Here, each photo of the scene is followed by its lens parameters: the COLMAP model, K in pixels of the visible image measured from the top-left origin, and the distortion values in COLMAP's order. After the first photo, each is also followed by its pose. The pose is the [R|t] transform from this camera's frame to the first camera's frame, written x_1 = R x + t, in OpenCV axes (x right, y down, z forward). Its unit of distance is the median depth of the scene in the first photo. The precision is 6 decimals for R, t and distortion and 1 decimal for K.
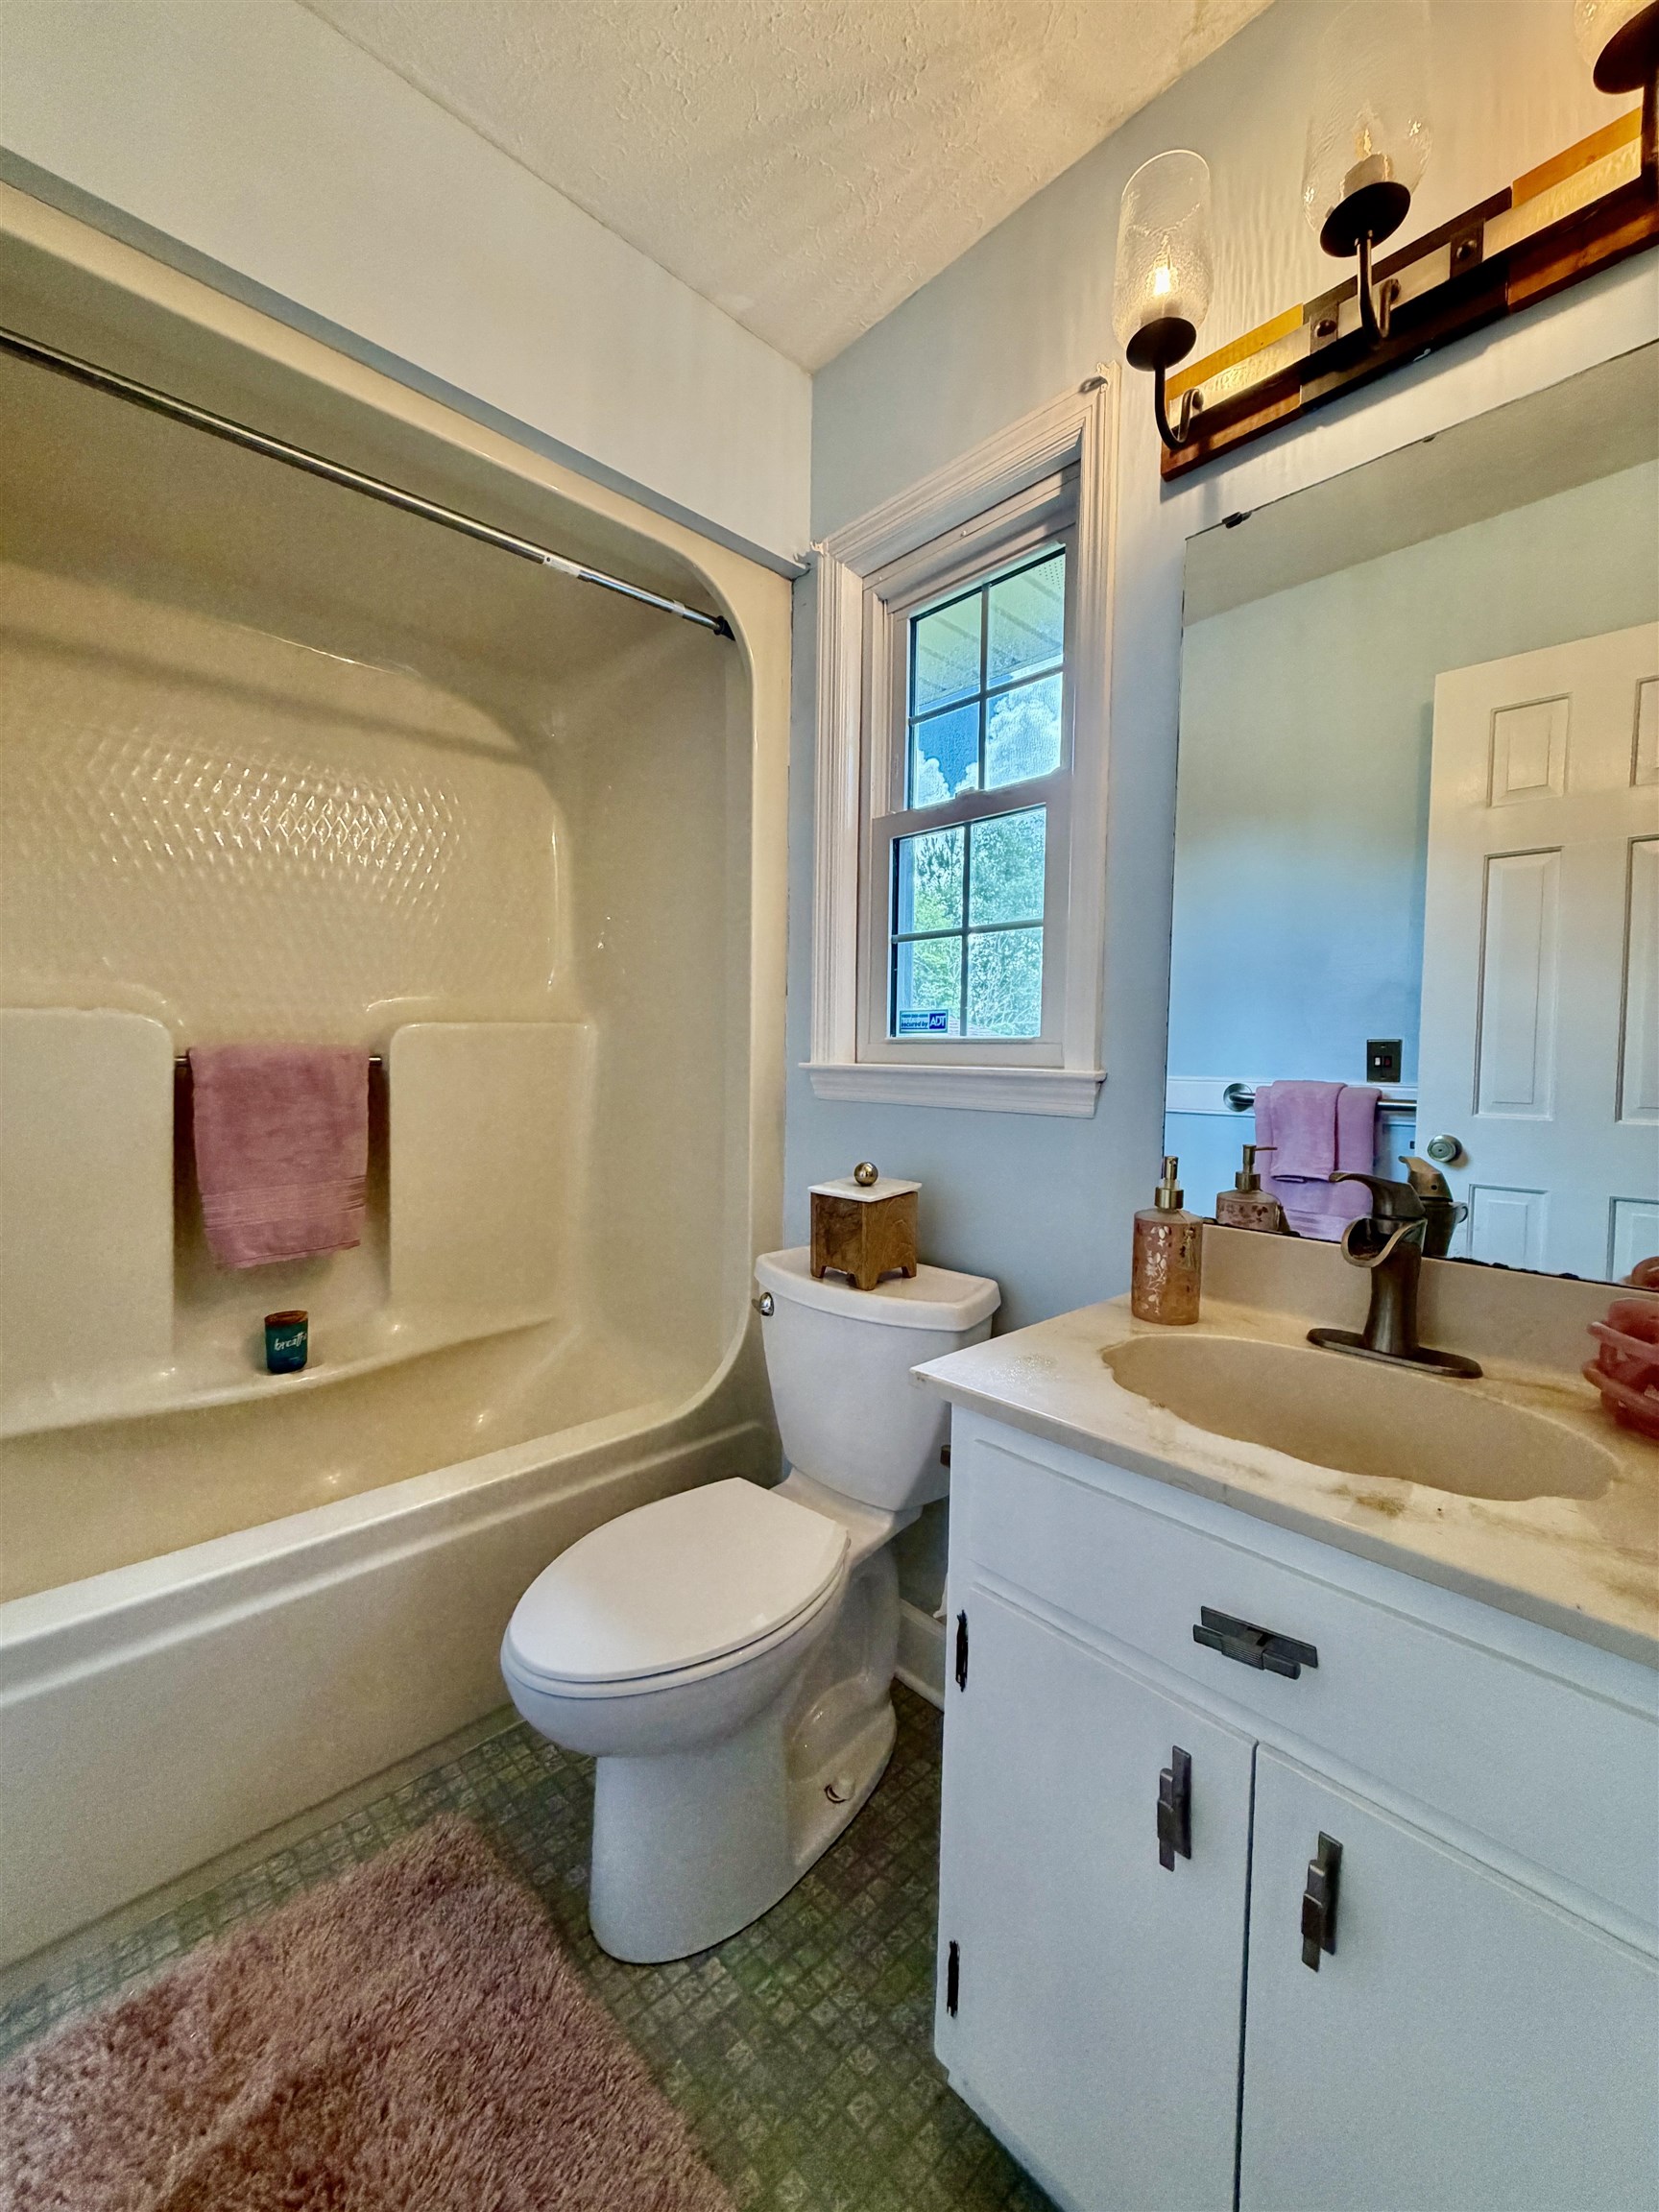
lens RADIAL K [[877.3, 0, 827.6], [0, 877.3, 1094.8], [0, 0, 1]] dist [-0.001845, -0.000200]
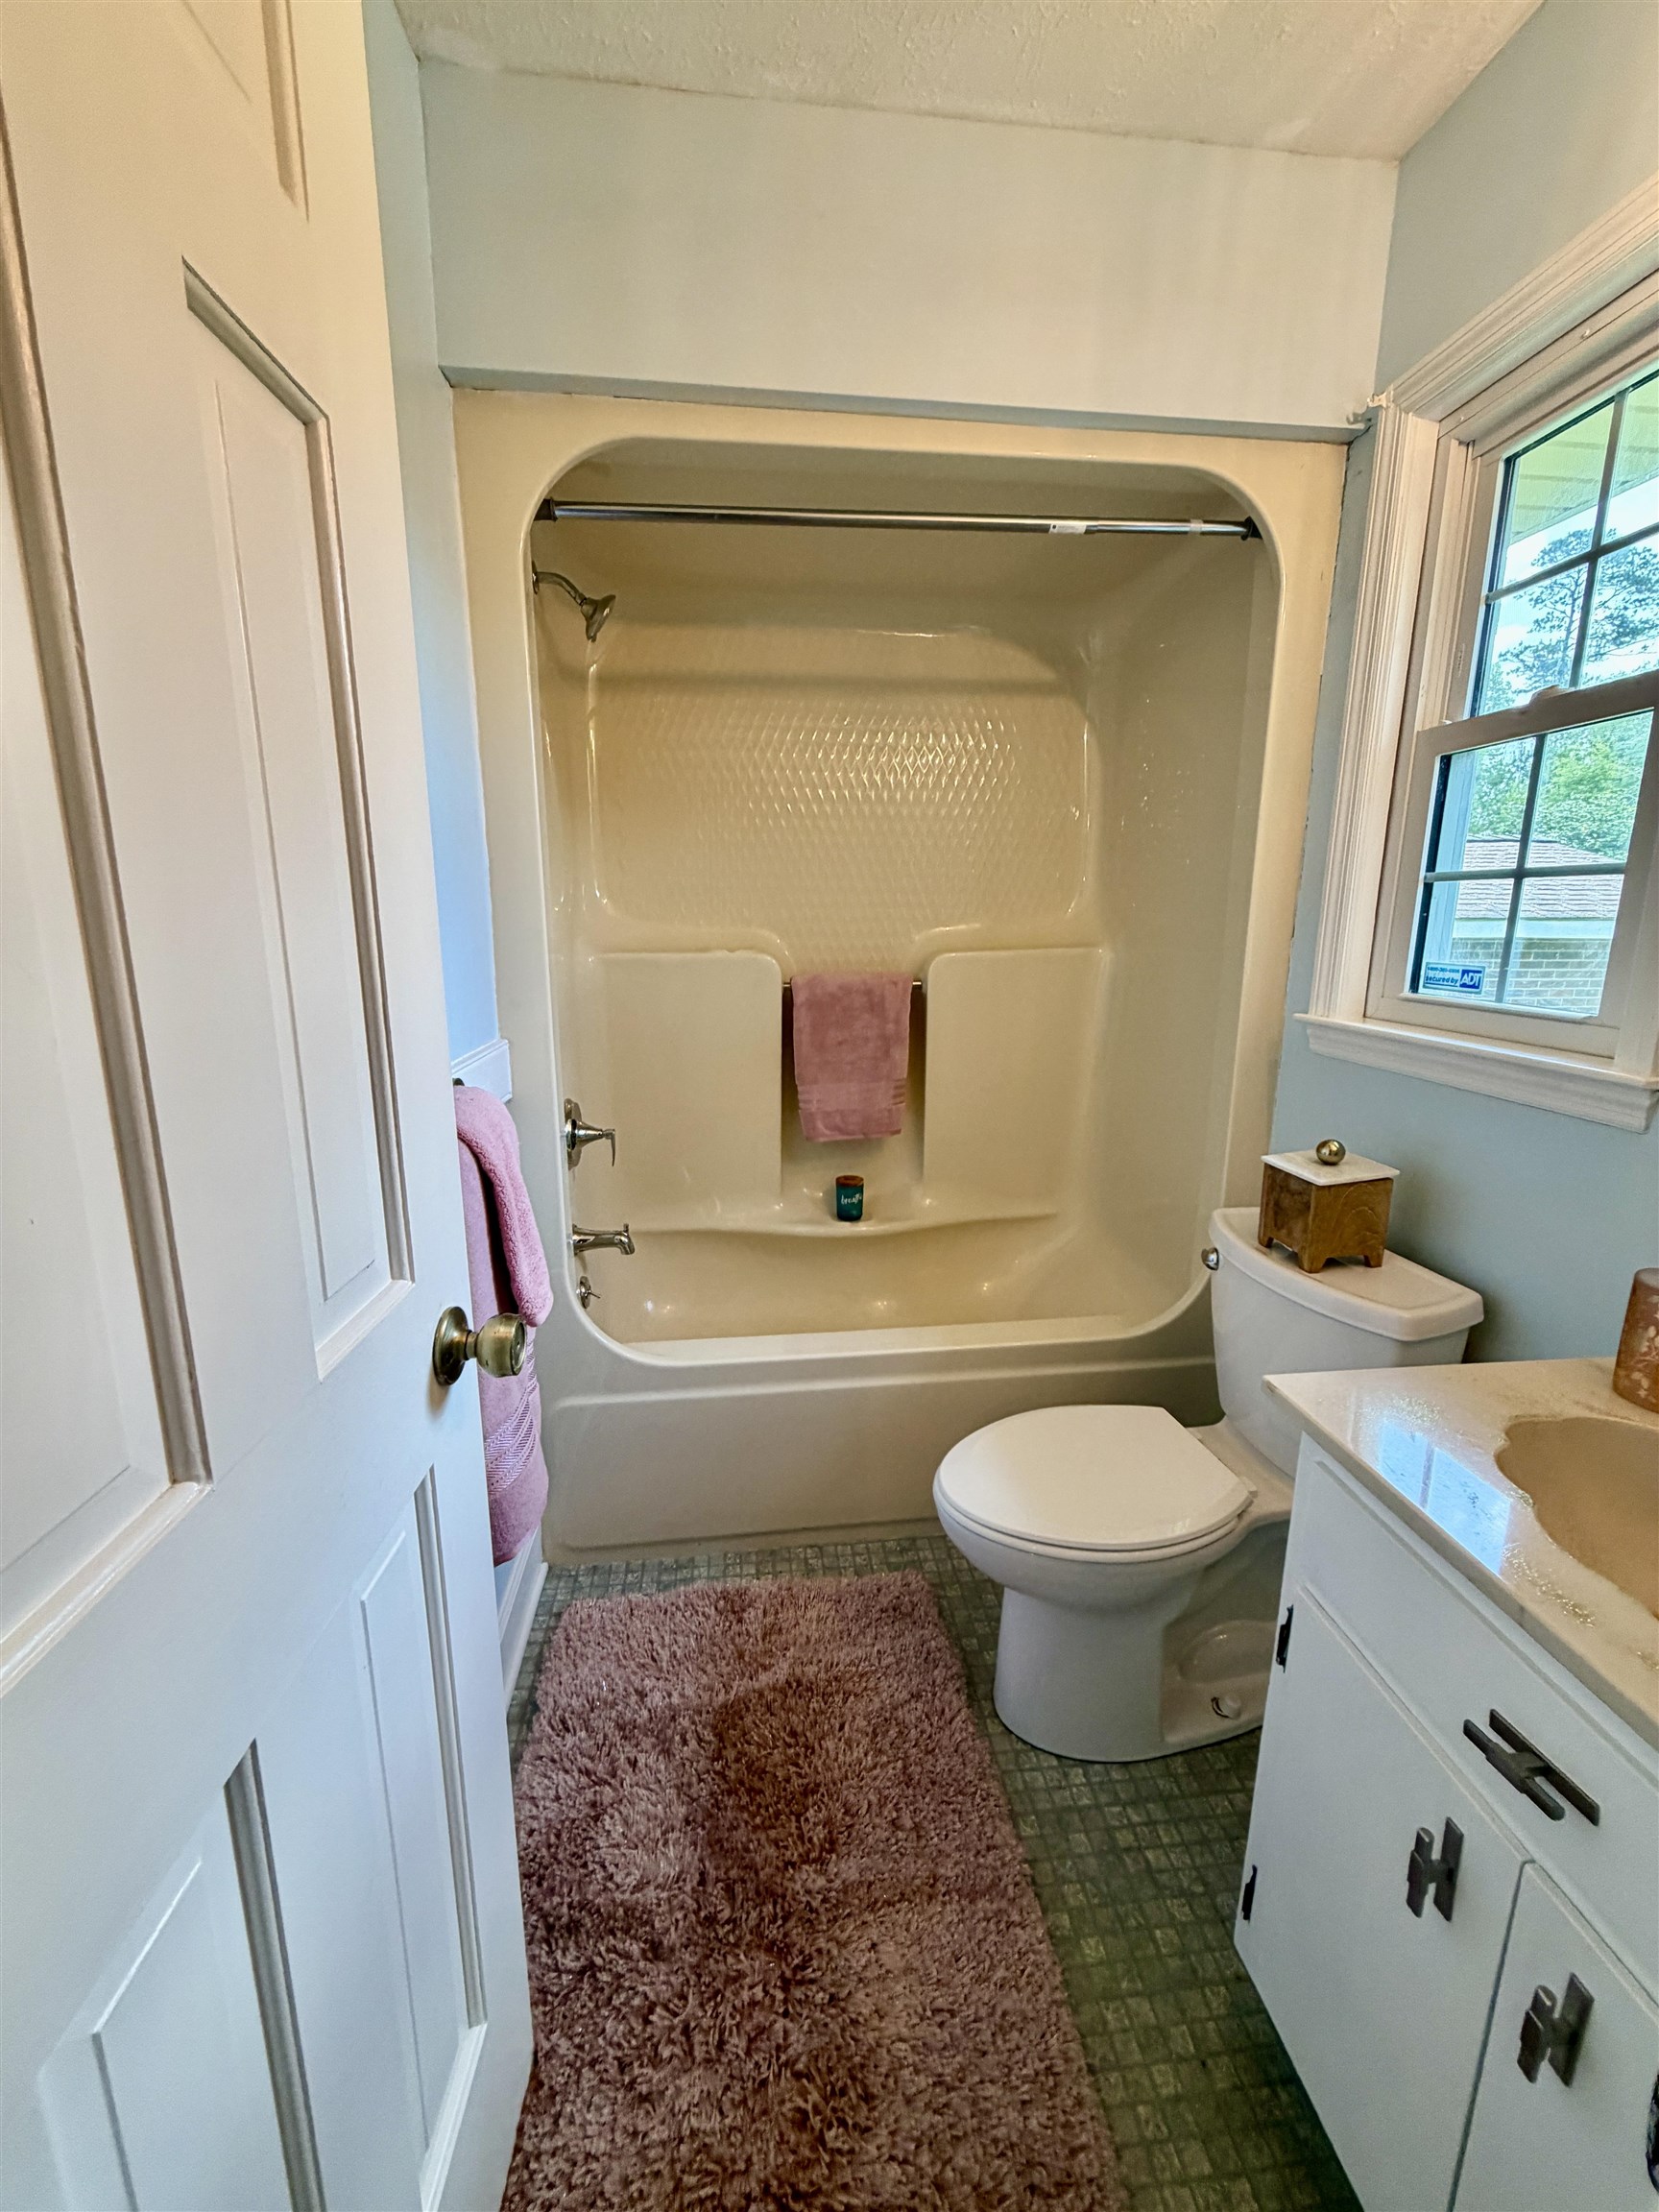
lens RADIAL K [[877.3, 0, 827.6], [0, 877.3, 1094.8], [0, 0, 1]] dist [-0.001845, -0.000200]
pose [[0.797761, 0.111499, -0.592575, 0.150000], [-0.019941, 0.987095, 0.158886, -0.100045], [0.602644, -0.114937, 0.789689, -0.057577]]
